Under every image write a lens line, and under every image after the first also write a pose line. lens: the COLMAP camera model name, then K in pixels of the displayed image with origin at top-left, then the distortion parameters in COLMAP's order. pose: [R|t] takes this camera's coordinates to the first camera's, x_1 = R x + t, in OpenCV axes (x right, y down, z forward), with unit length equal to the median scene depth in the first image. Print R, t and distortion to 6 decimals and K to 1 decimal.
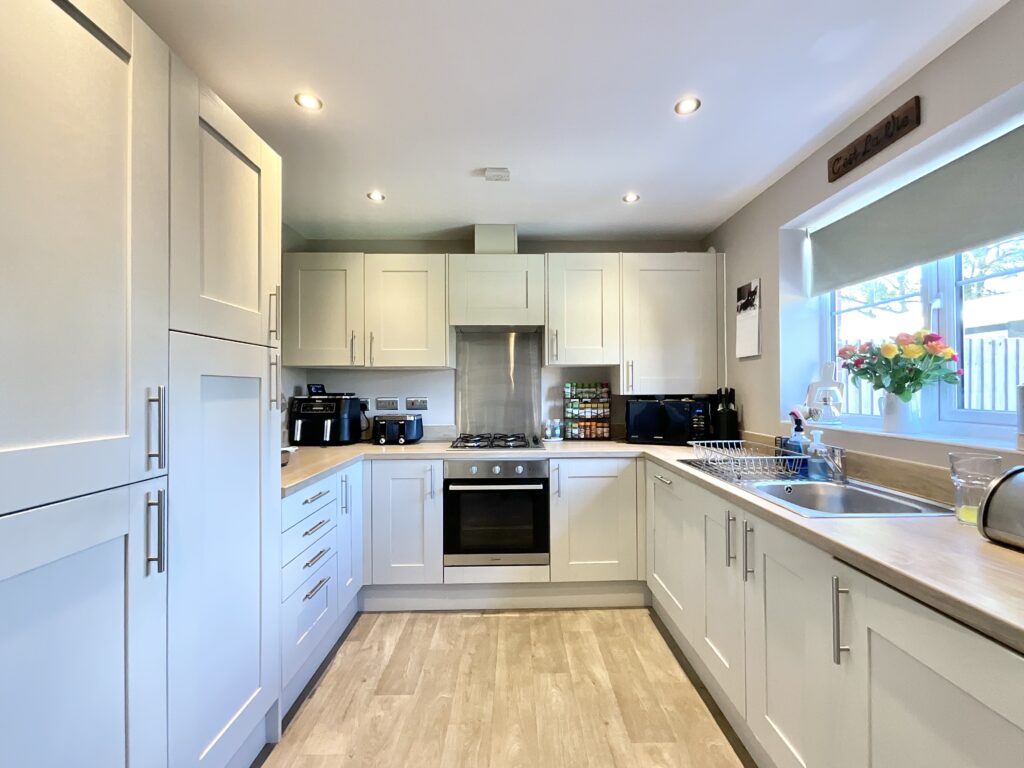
lens RADIAL K [[416.6, 0, 513.4], [0, 416.6, 385.6], [0, 0, 1]] dist [0.001577, 0.000262]
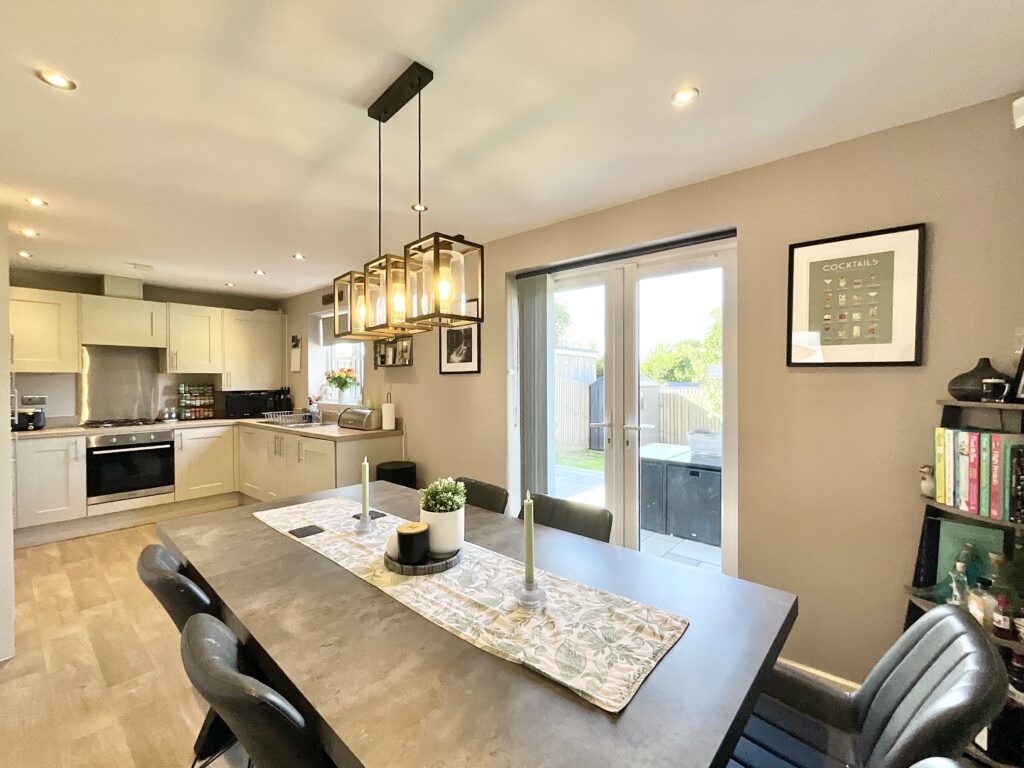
lens RADIAL K [[416.6, 0, 513.4], [0, 416.6, 385.6], [0, 0, 1]] dist [0.001577, 0.000262]
pose [[0.628240, -0.004101, 0.778009, -0.332956], [-0.006508, 0.999923, 0.010526, -0.026354], [-0.777992, -0.011676, 0.628166, -1.034155]]
